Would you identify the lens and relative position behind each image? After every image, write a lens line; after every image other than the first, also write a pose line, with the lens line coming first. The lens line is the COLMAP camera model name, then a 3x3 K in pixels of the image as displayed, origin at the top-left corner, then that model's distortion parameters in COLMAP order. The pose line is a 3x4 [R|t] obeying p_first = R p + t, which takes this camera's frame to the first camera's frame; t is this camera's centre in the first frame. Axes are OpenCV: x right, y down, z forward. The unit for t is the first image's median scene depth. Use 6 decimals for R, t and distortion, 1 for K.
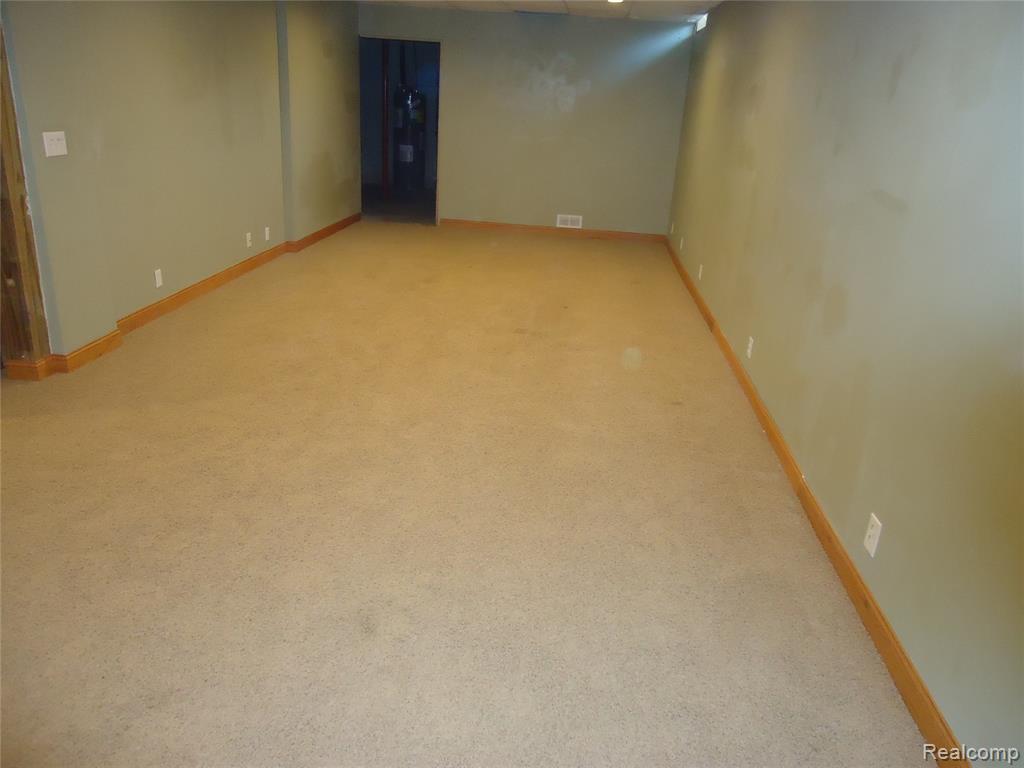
lens RADIAL K [[744.2, 0, 512.4], [0, 744.2, 382.2], [0, 0, 1]] dist [-0.003133, -0.003101]
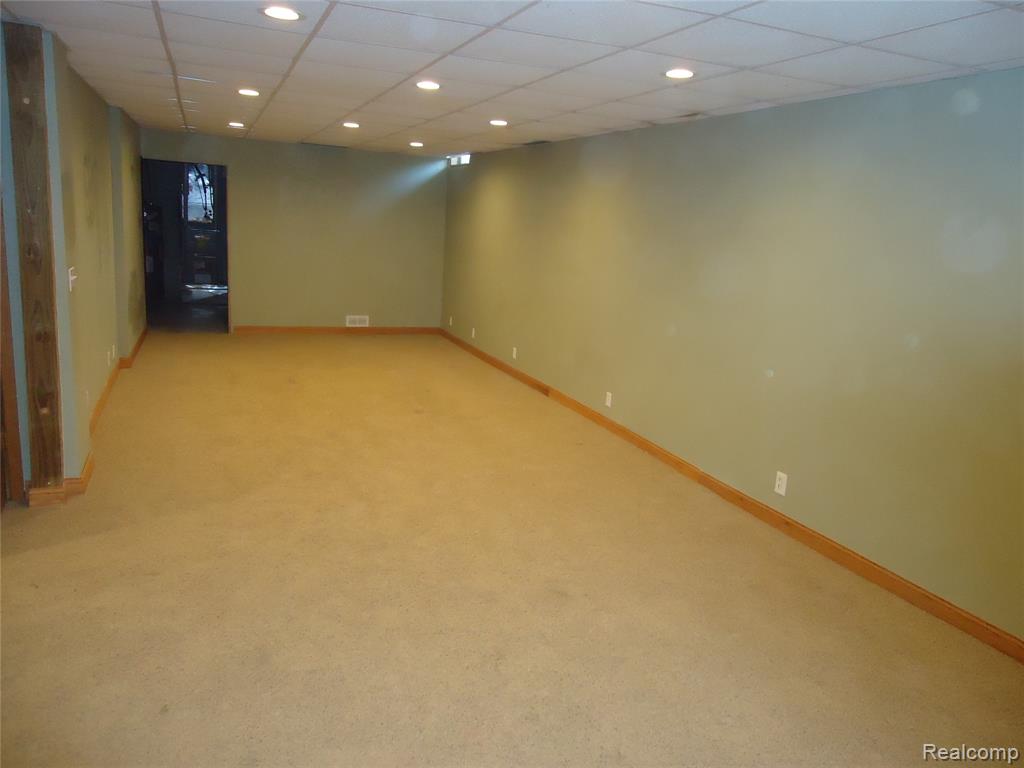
lens RADIAL K [[744.2, 0, 509.5], [0, 744.2, 385.3], [0, 0, 1]] dist [-0.003133, -0.003101]
pose [[0.886900, -0.101530, 0.450667, -0.237659], [0.153706, 0.984822, -0.080619, 0.005555], [-0.435641, 0.140771, 0.889044, -0.087234]]
